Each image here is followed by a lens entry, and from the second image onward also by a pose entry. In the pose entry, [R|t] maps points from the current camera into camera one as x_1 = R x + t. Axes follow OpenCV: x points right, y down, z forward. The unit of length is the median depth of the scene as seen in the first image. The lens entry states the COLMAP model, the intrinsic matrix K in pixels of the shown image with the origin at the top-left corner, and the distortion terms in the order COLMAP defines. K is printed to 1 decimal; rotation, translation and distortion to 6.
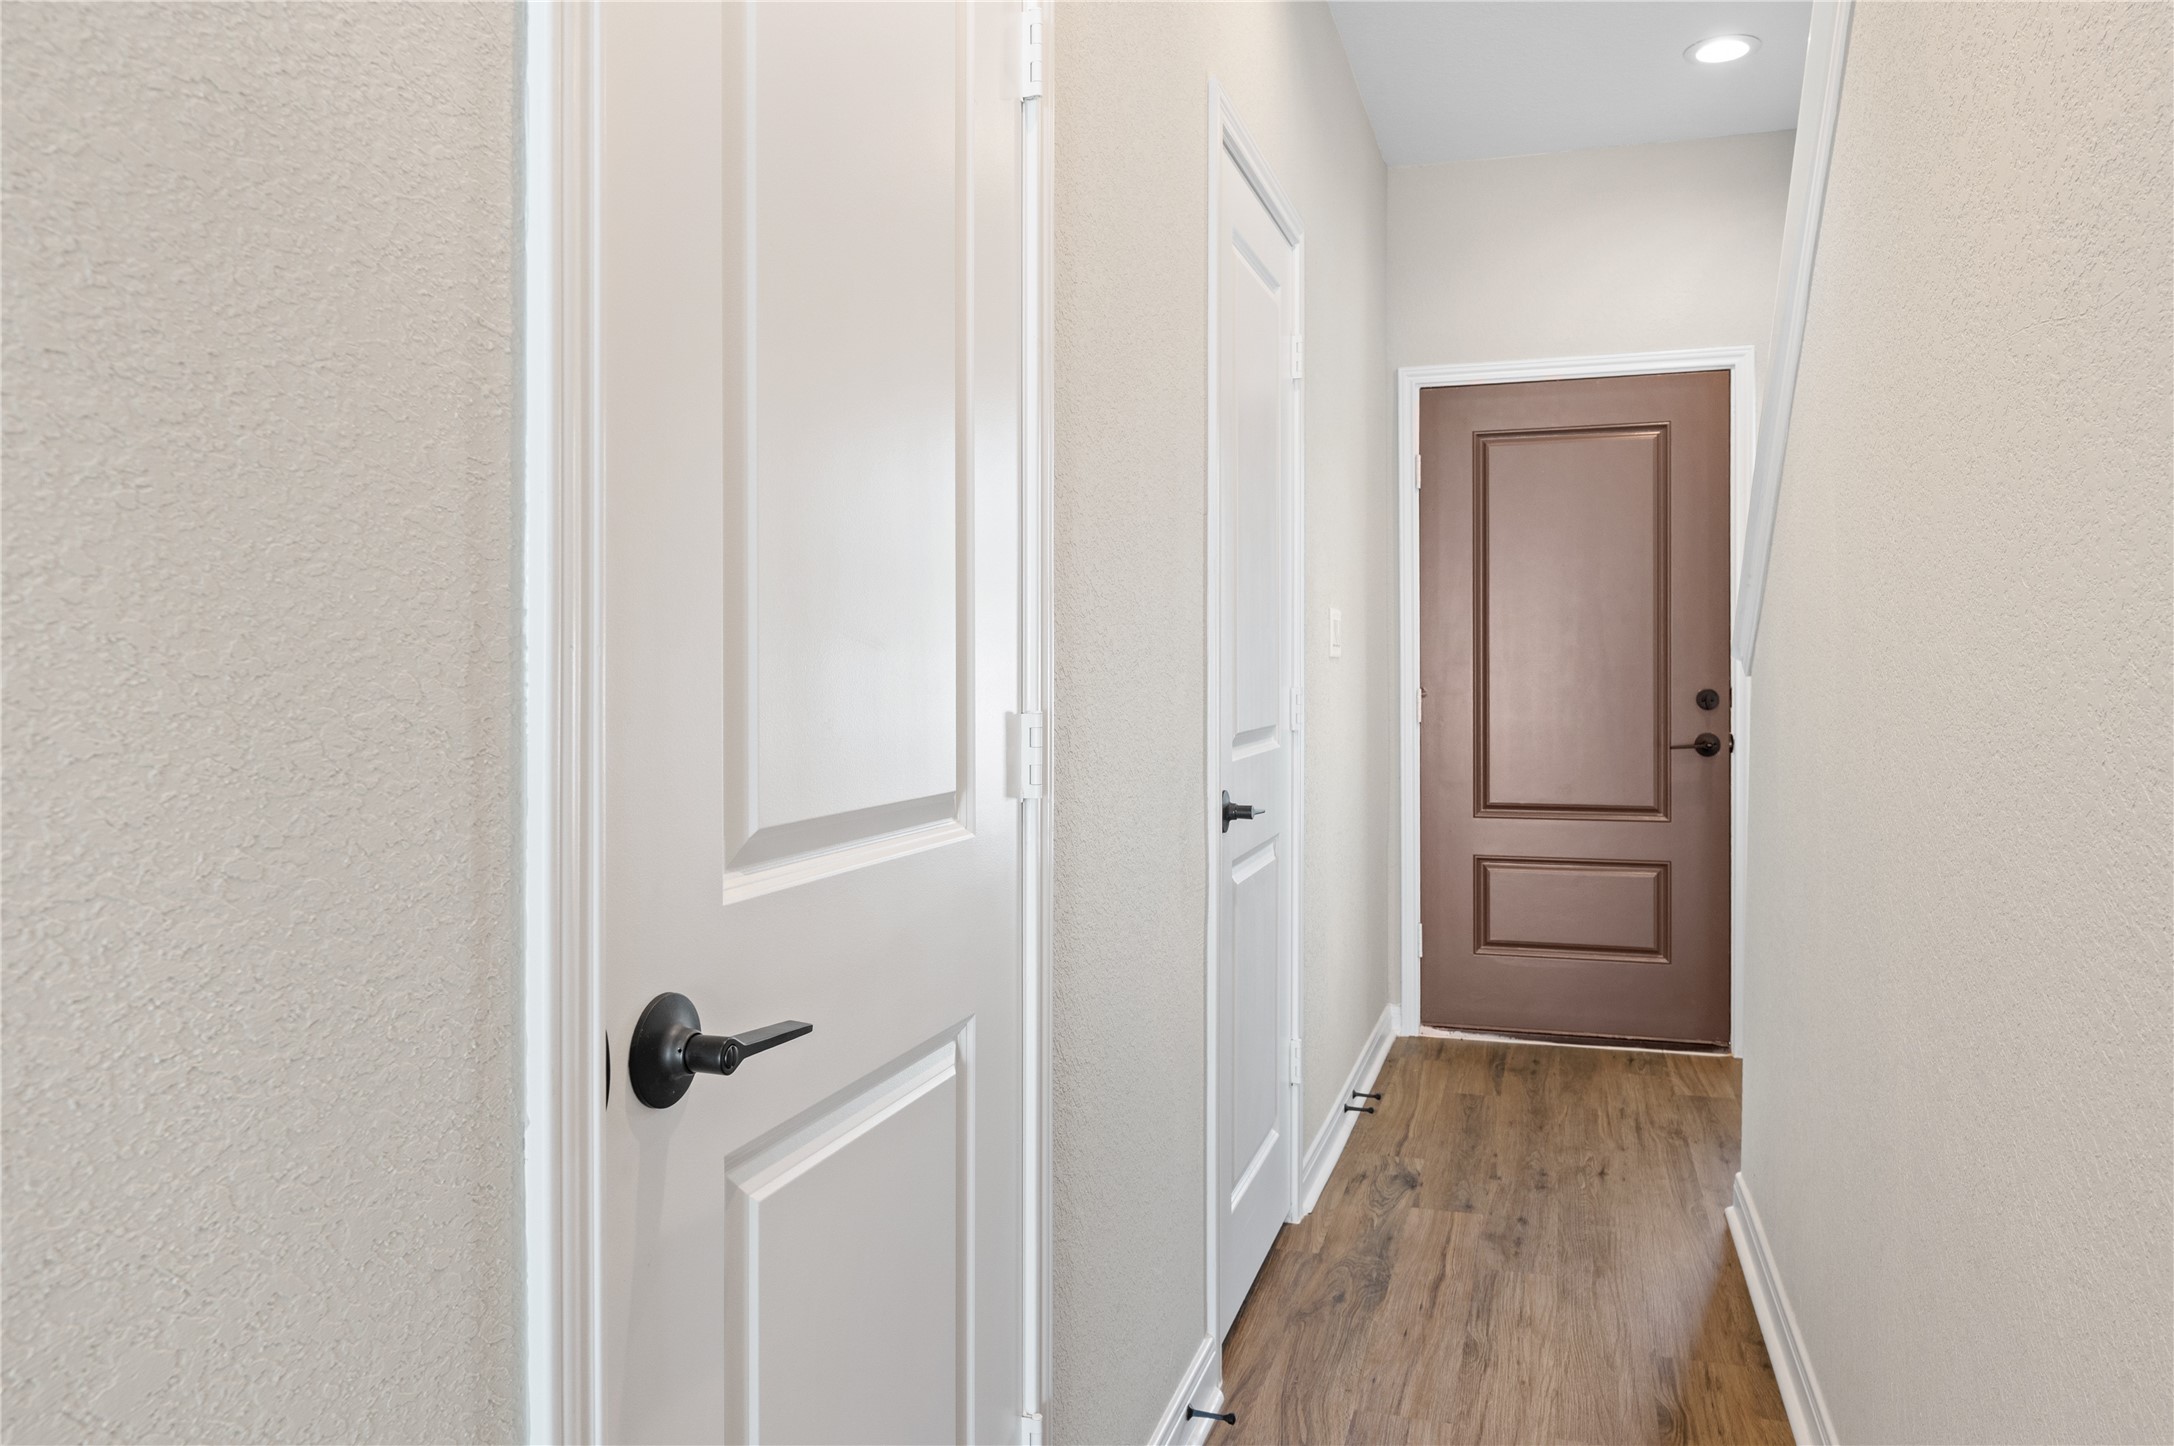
lens RADIAL K [[1469.2, 0, 1094.6], [0, 1469.2, 711.2], [0, 0, 1]] dist [-0.007198, 0.007534]
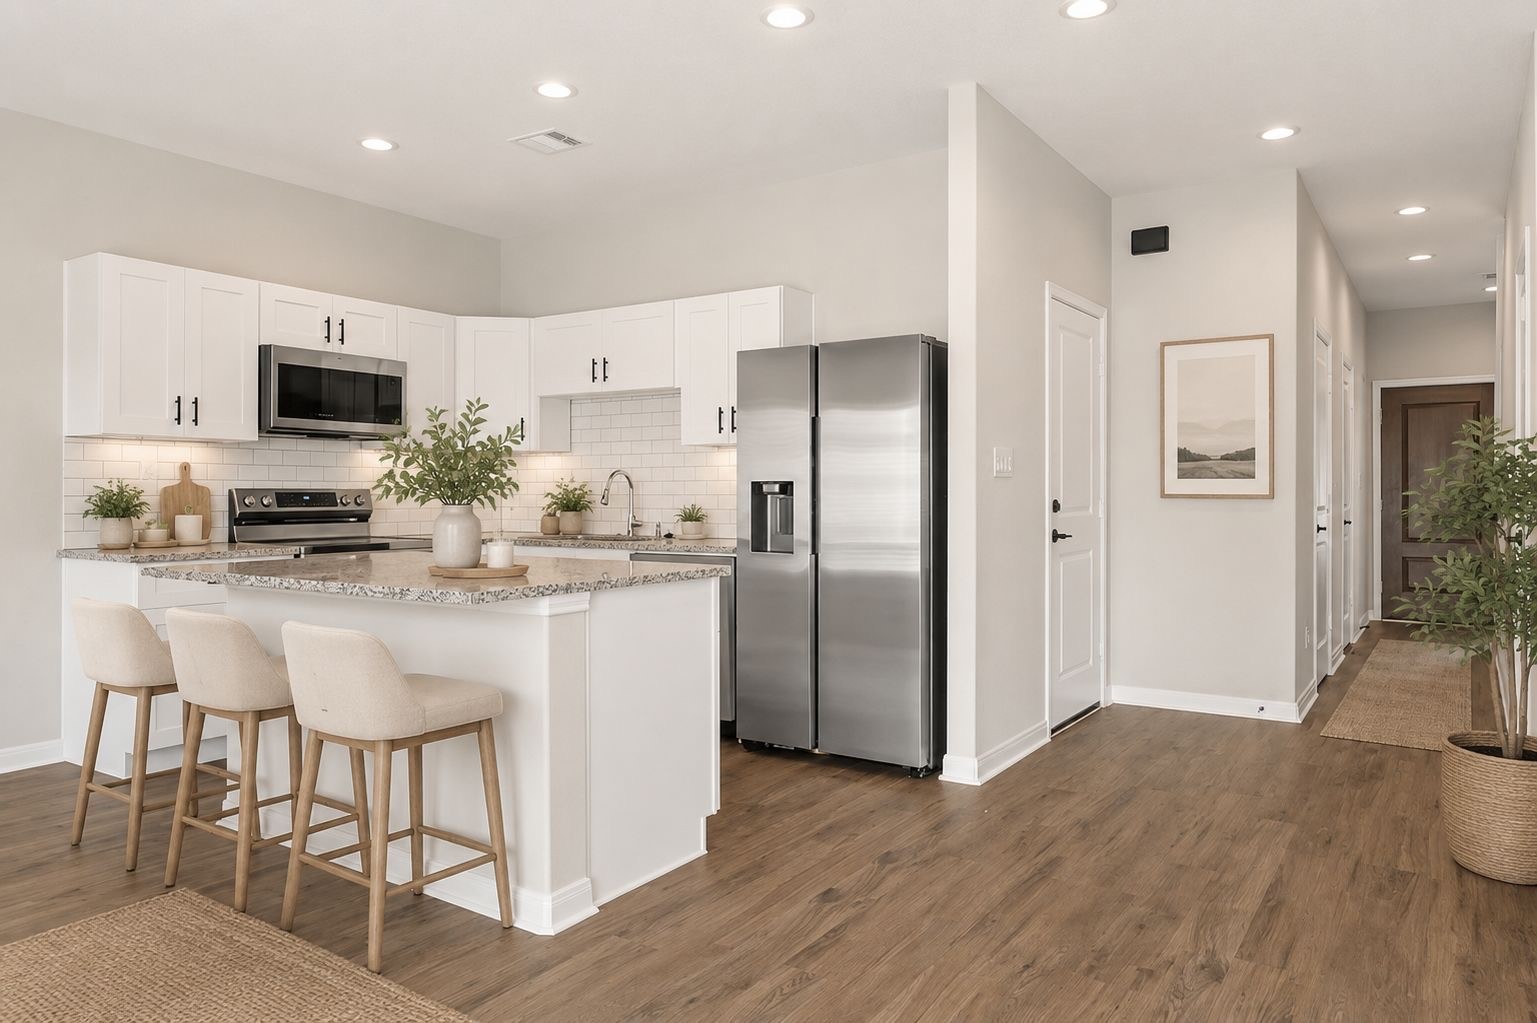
lens RADIAL K [[1055.8, 0, 779.0], [0, 1055.8, 489.0], [0, 0, 1]] dist [0.013986, -0.018420]
pose [[0.957324, 0.006510, -0.288945, -0.288169], [-0.019311, 0.998953, -0.041476, 0.075866], [0.288372, 0.045286, 0.956447, -1.235229]]
